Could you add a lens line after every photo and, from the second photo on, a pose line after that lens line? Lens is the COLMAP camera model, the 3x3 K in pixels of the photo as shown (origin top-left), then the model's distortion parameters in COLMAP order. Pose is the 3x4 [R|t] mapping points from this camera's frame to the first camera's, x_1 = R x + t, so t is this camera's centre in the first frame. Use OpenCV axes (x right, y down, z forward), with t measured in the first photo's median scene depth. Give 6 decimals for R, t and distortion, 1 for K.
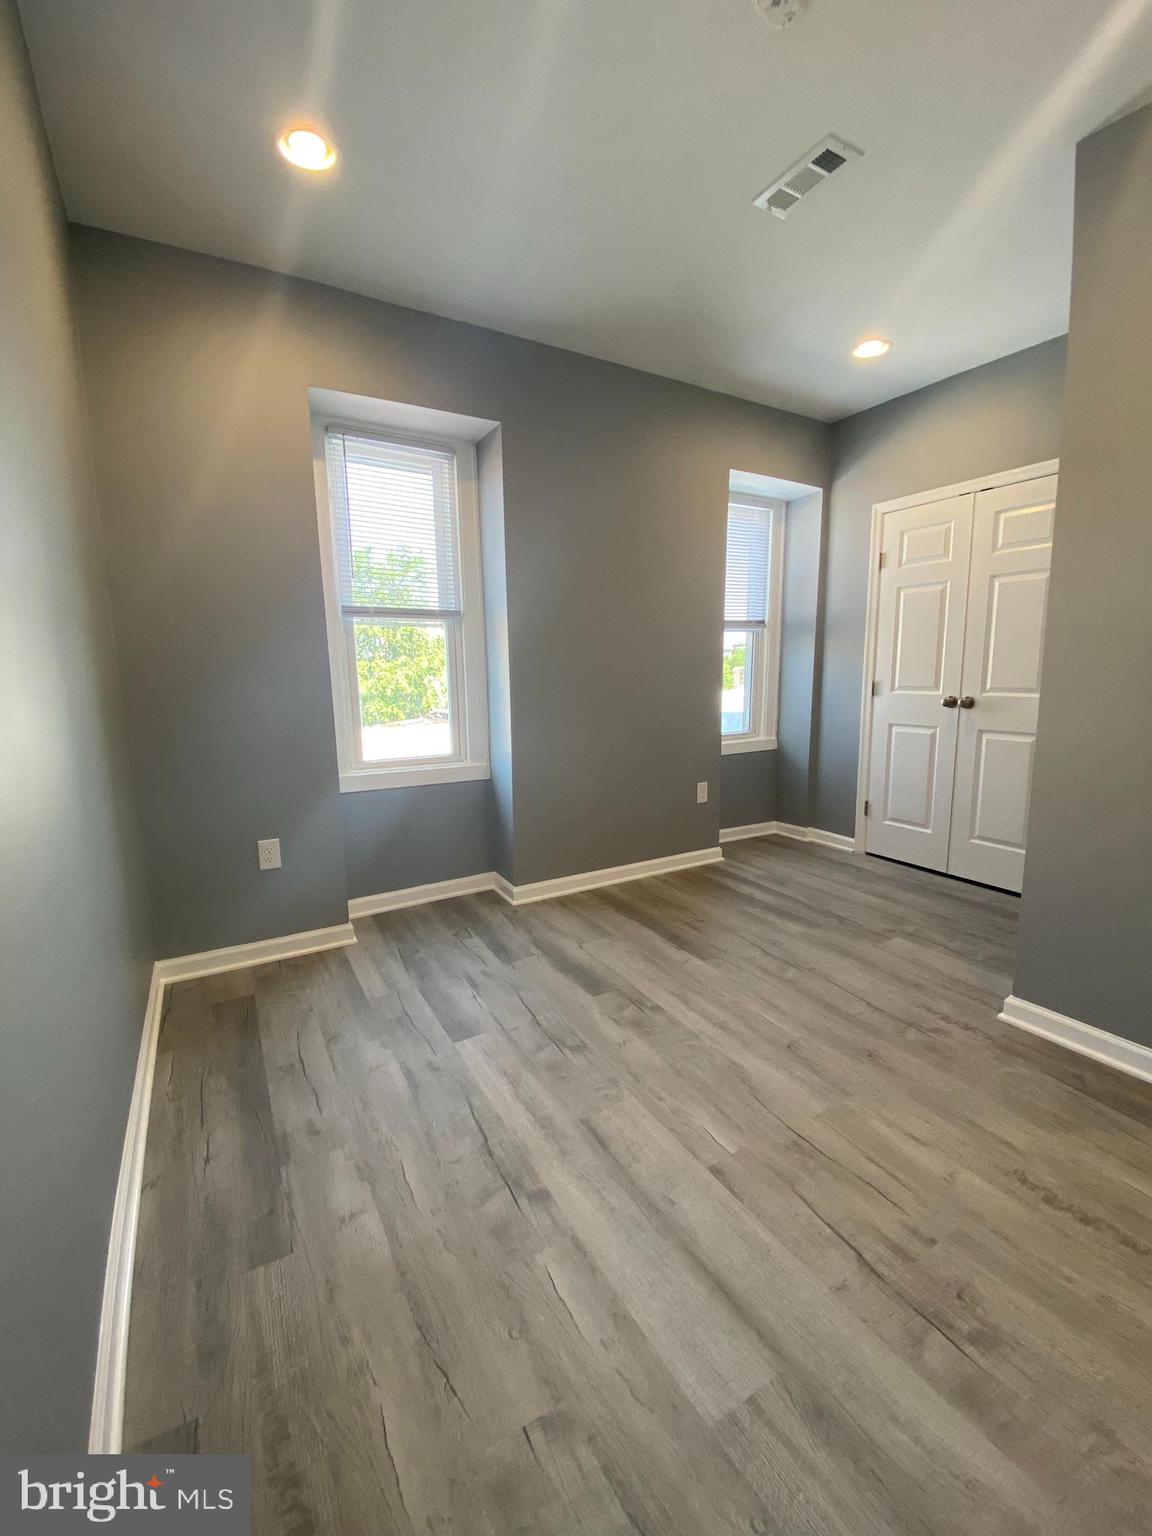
lens RADIAL K [[624.4, 0, 570.3], [0, 624.4, 769.5], [0, 0, 1]] dist [0.014835, -0.013929]
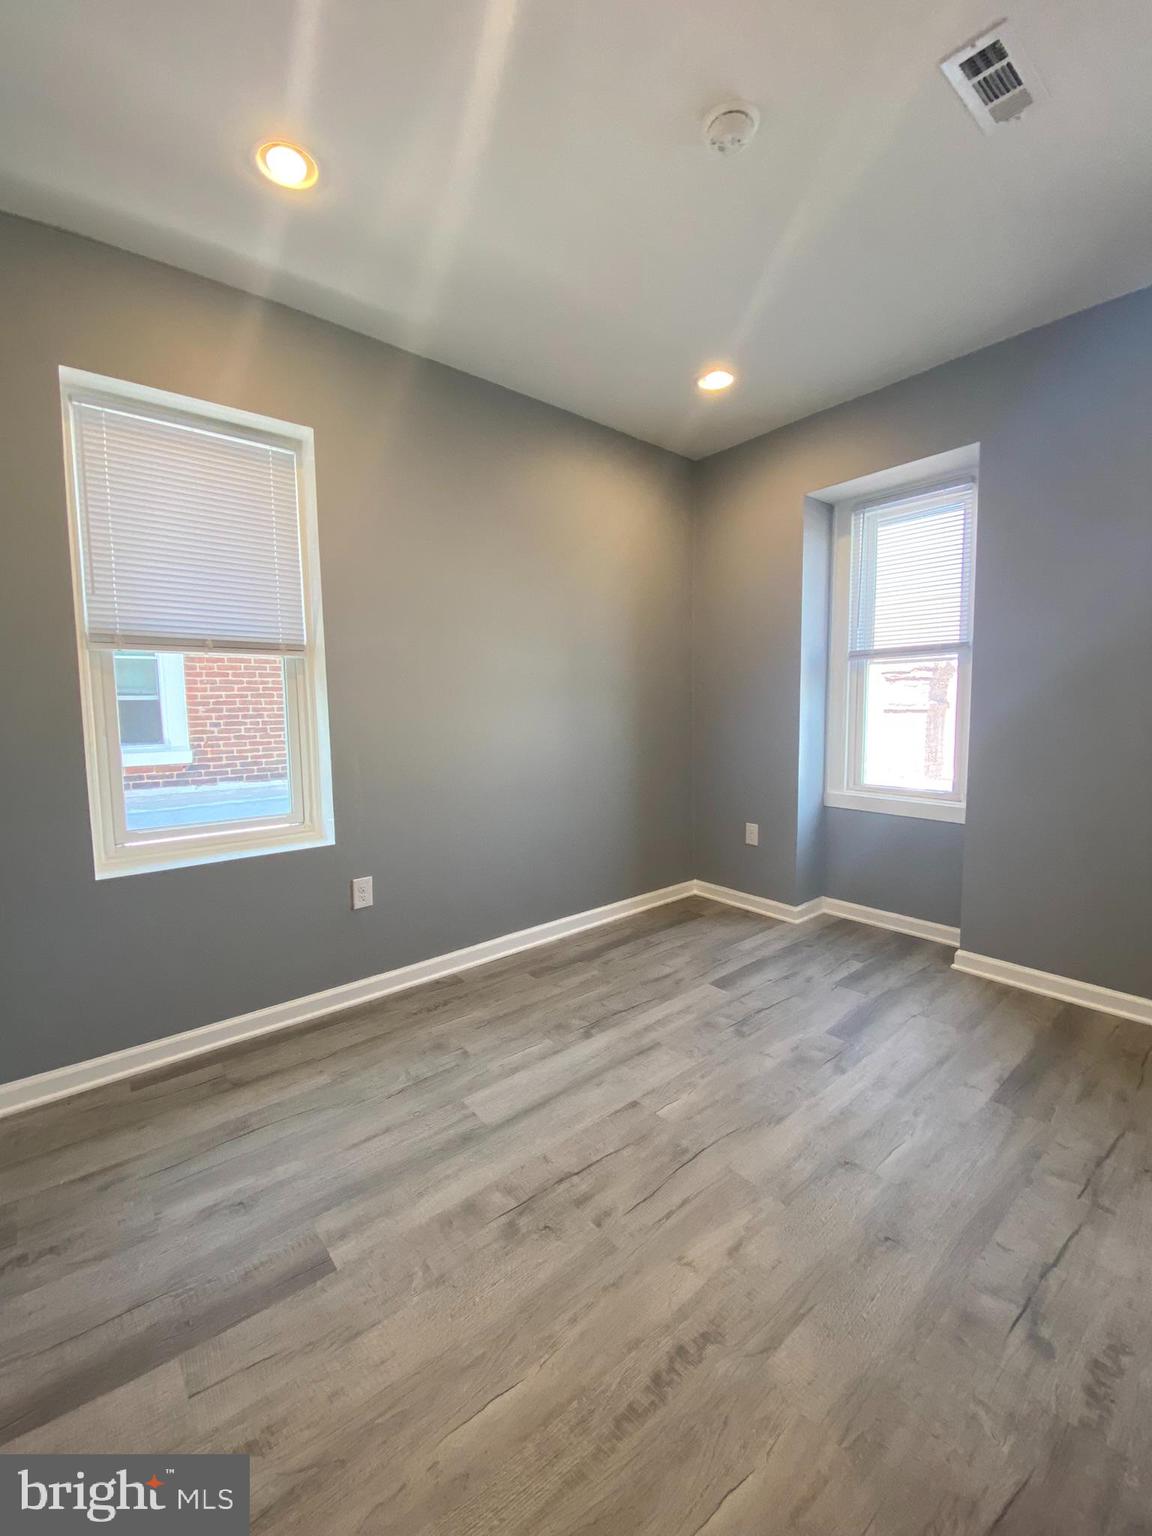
lens RADIAL K [[624.4, 0, 585.0], [0, 624.4, 776.0], [0, 0, 1]] dist [0.014835, -0.013929]
pose [[0.181072, 0.123219, -0.975720, 1.052893], [-0.163421, 0.982097, 0.093697, -0.081315], [0.969797, 0.142487, 0.197967, 0.437790]]
